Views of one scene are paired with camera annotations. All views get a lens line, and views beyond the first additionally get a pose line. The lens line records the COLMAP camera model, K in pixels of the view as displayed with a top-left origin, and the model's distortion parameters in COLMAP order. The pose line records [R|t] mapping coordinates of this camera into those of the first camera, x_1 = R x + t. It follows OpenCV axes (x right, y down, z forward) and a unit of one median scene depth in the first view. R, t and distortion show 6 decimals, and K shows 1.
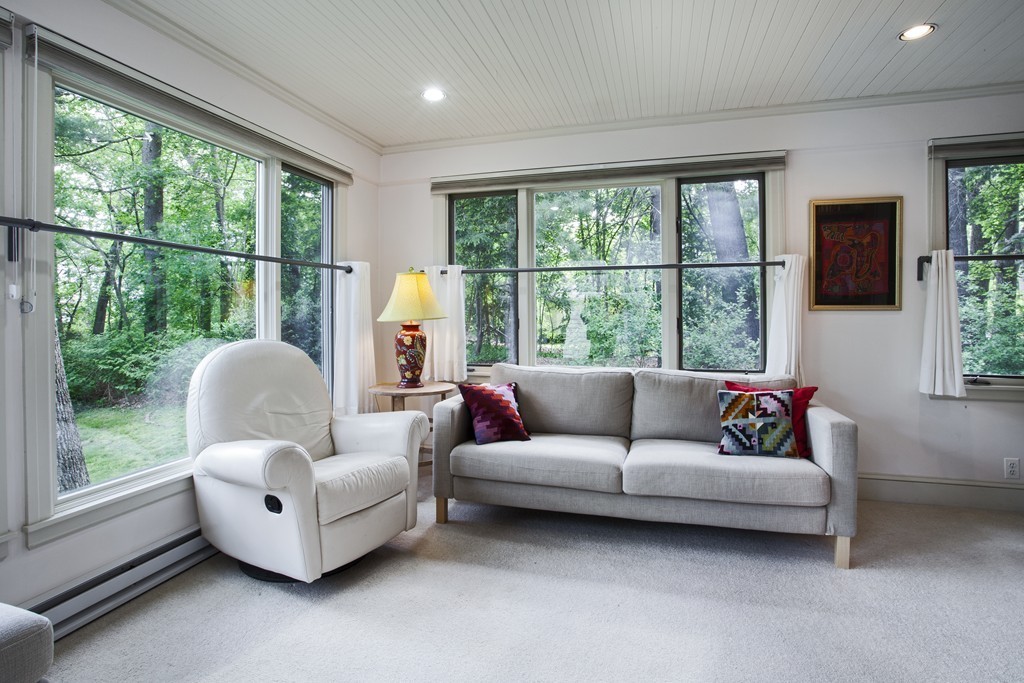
lens RADIAL K [[534.8, 0, 511.2], [0, 534.8, 317.2], [0, 0, 1]] dist [-0.056254, 0.032512]
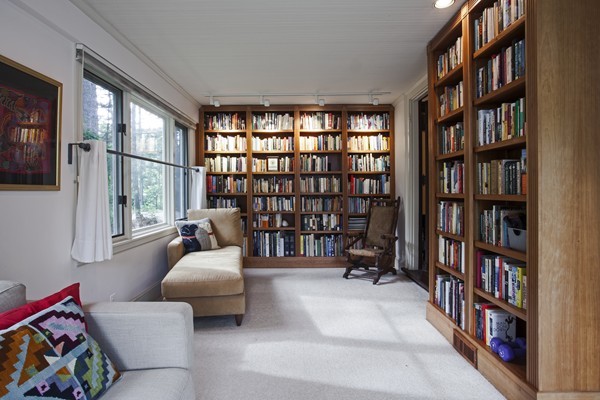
lens RADIAL K [[287.0, 0, 300.0], [0, 287.0, 200.0], [0, 0, 1]] dist [-0.039647, 0.001017]
pose [[-0.288544, -0.018701, 0.957284, 0.063808], [0.021289, 0.999437, 0.025942, 0.001372], [-0.957230, 0.027865, -0.287983, 0.705290]]
